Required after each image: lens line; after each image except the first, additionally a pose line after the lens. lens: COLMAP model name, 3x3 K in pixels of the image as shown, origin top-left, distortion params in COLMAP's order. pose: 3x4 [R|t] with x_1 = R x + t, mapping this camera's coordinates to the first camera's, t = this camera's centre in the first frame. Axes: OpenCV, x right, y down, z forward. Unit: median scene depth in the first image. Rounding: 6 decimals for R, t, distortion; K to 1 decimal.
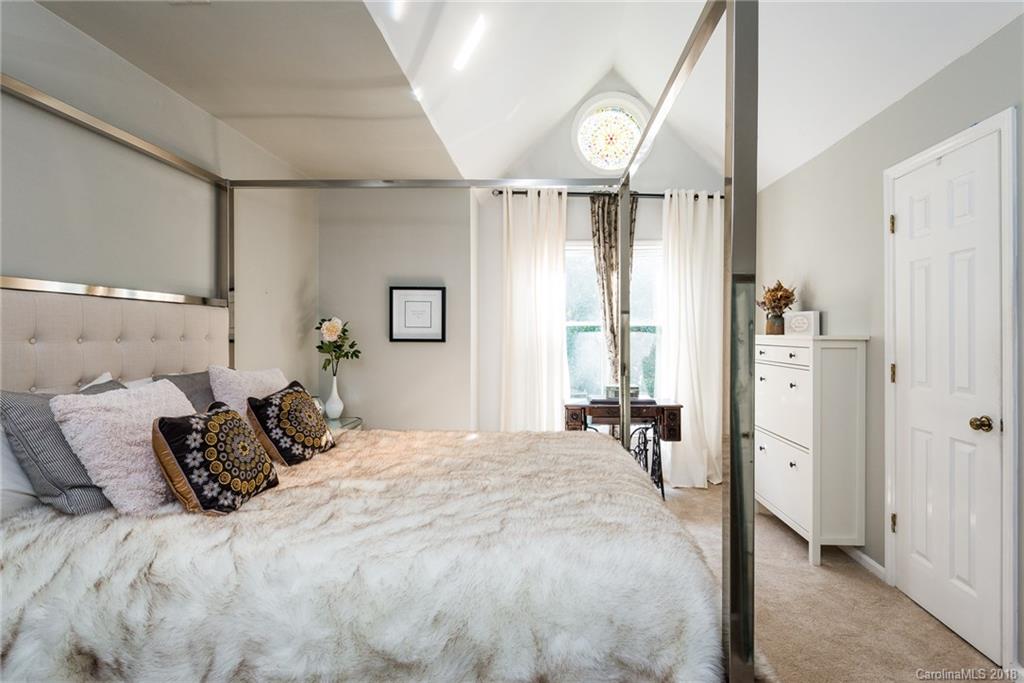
lens RADIAL K [[497.6, 0, 530.1], [0, 497.6, 338.4], [0, 0, 1]] dist [-0.000172, -0.001297]
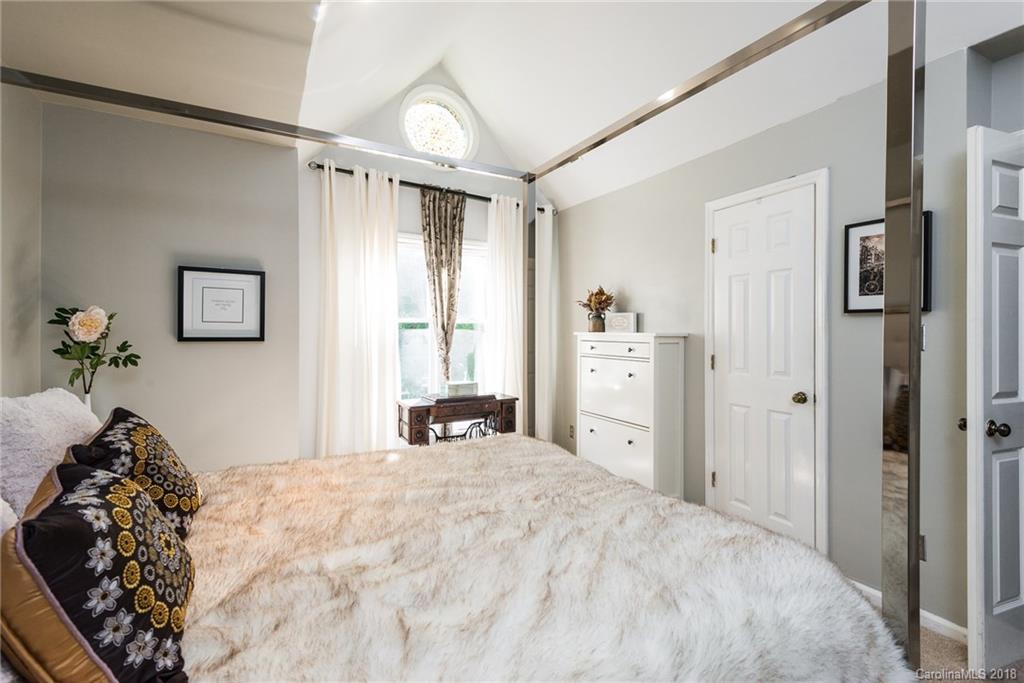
lens RADIAL K [[460.6, 0, 511.7], [0, 460.6, 335.2], [0, 0, 1]] dist [0.035865, -0.020685]
pose [[0.857947, -0.002756, 0.513731, -0.235924], [0.002698, 0.999996, 0.000859, -0.001648], [-0.513731, 0.000649, 0.857951, 0.174120]]
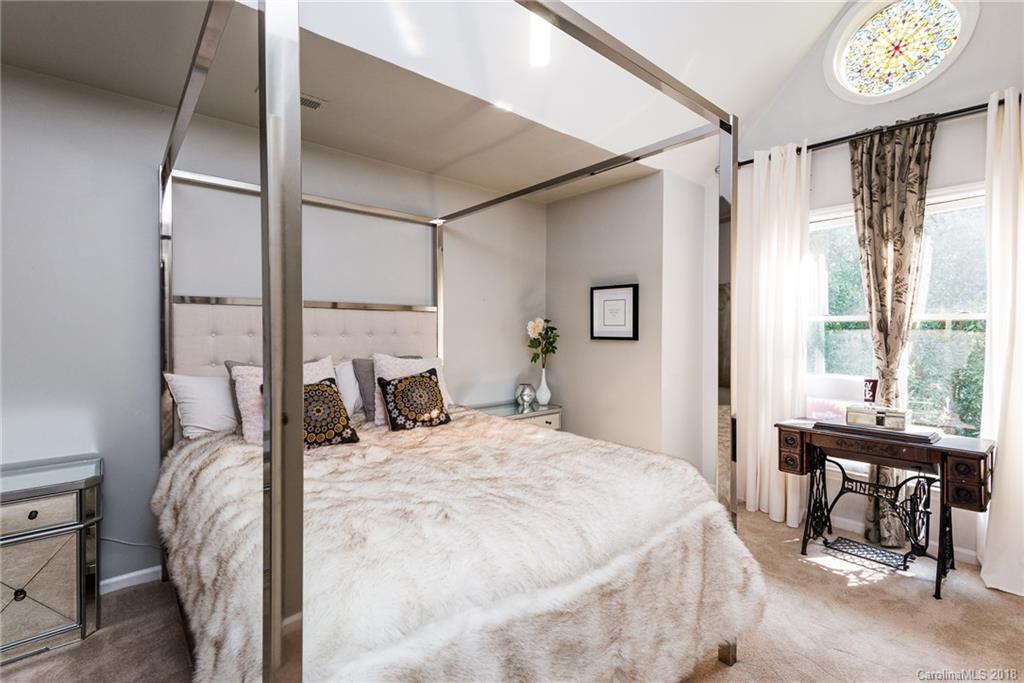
lens RADIAL K [[460.6, 0, 511.7], [0, 460.6, 335.2], [0, 0, 1]] dist [0.035865, -0.020685]
pose [[0.679084, 0.007612, -0.734021, 0.359627], [-0.009155, 0.999956, 0.001899, -0.002334], [0.734004, 0.005430, 0.679124, 0.228205]]
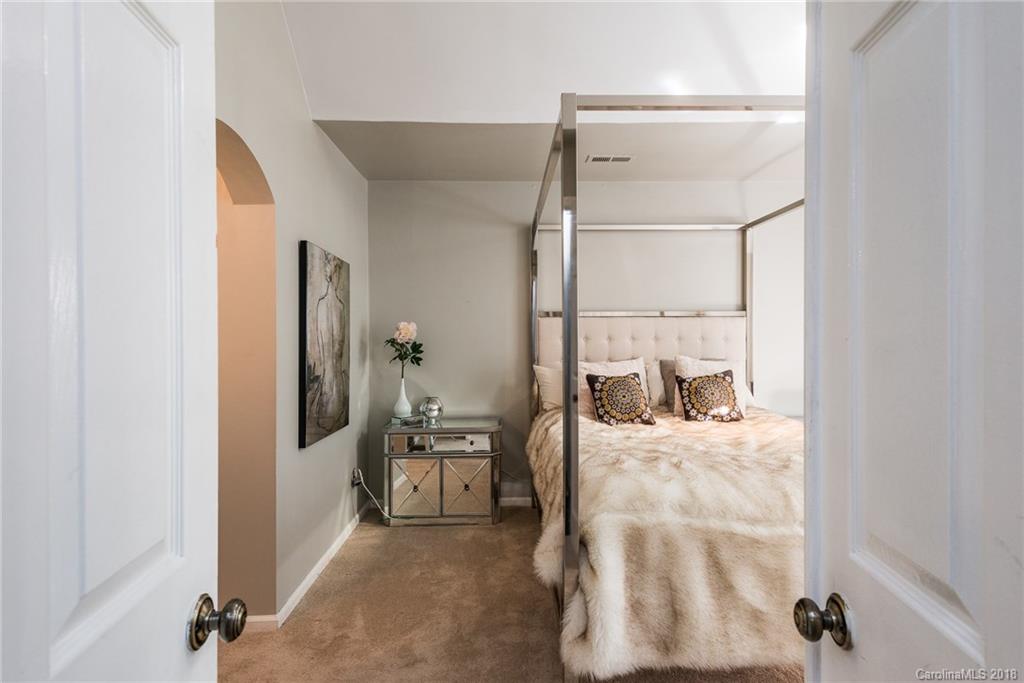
lens RADIAL K [[525.1, 0, 512.0], [0, 525.1, 341.5], [0, 0, 1]] dist [0.000665, 0.000027]
pose [[0.054995, 0.006404, -0.998466, 0.637393], [-0.006857, 0.999958, 0.006036, 0.001159], [0.998463, 0.006515, 0.055037, 0.211963]]
